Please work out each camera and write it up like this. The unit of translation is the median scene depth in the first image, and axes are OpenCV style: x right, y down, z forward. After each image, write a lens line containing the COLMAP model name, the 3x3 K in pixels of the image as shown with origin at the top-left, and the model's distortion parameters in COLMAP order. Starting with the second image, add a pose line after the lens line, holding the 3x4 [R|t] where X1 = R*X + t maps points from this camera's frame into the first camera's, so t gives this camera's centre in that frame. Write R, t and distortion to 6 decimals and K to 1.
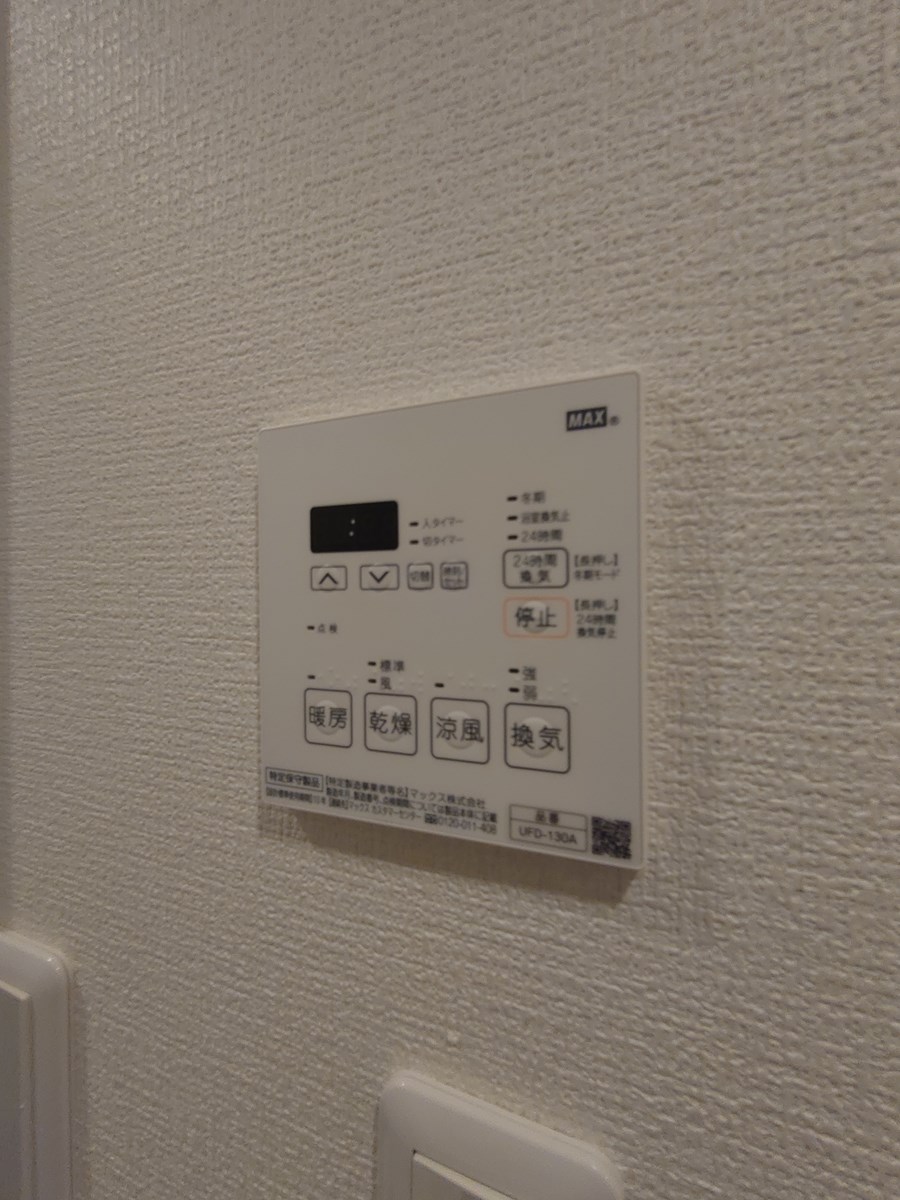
lens RADIAL K [[519.6, 0, 450.0], [0, 519.6, 600.0], [0, 0, 1]] dist [0.009765, -0.004596]
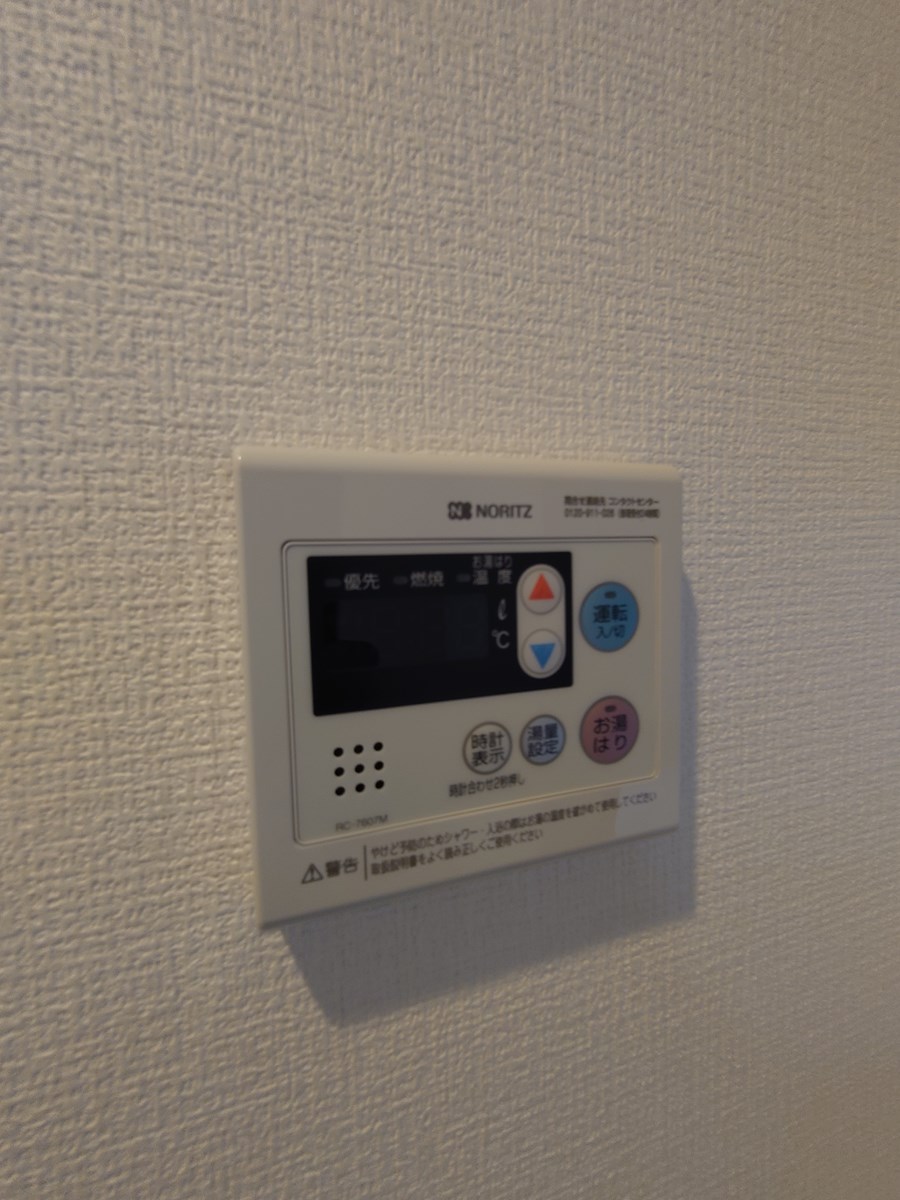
lens RADIAL K [[481.2, 0, 448.6], [0, 481.2, 587.3], [0, 0, 1]] dist [0.000540, -0.000028]
pose [[0.770008, -0.075252, 0.633581, -0.339810], [0.052803, 0.997130, 0.054259, 0.166309], [-0.635845, -0.008325, 0.771772, 0.140854]]
